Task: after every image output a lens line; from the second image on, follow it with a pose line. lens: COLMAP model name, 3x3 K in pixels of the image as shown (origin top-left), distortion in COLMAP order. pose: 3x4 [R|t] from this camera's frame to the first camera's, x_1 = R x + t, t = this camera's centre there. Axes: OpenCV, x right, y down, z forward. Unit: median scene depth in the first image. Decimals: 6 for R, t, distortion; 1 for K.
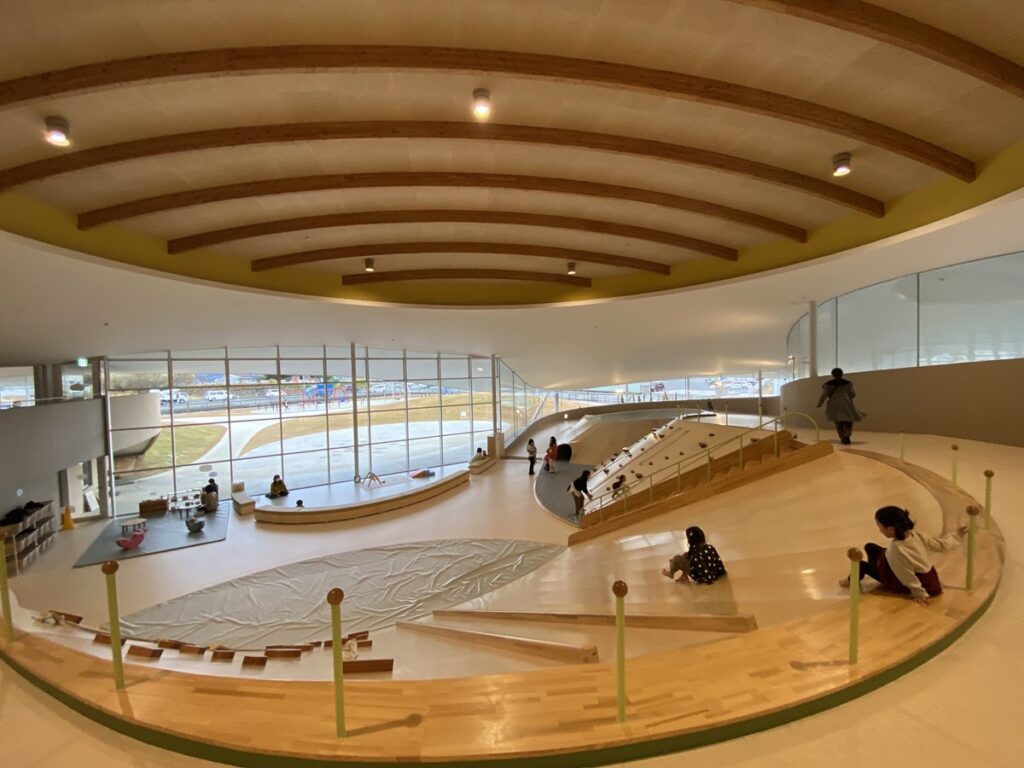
lens RADIAL K [[413.0, 0, 512.0], [0, 413.0, 384.0], [0, 0, 1]] dist [-0.027230, 0.000009]
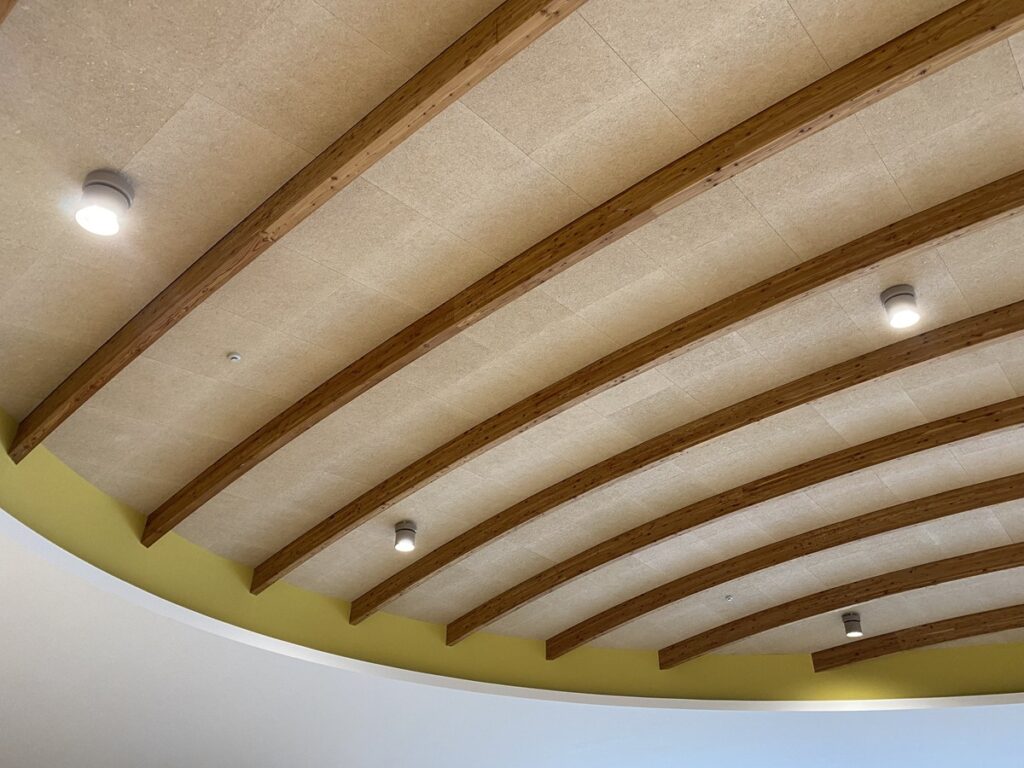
lens RADIAL K [[786.6, 0, 512.0], [0, 786.6, 384.0], [0, 0, 1]] dist [-0.001829, -0.001220]
pose [[0.673193, -0.366839, -0.642059, 0.163568], [-0.044379, 0.846665, -0.530272, -0.011189], [0.738134, 0.385470, 0.553690, 0.050111]]
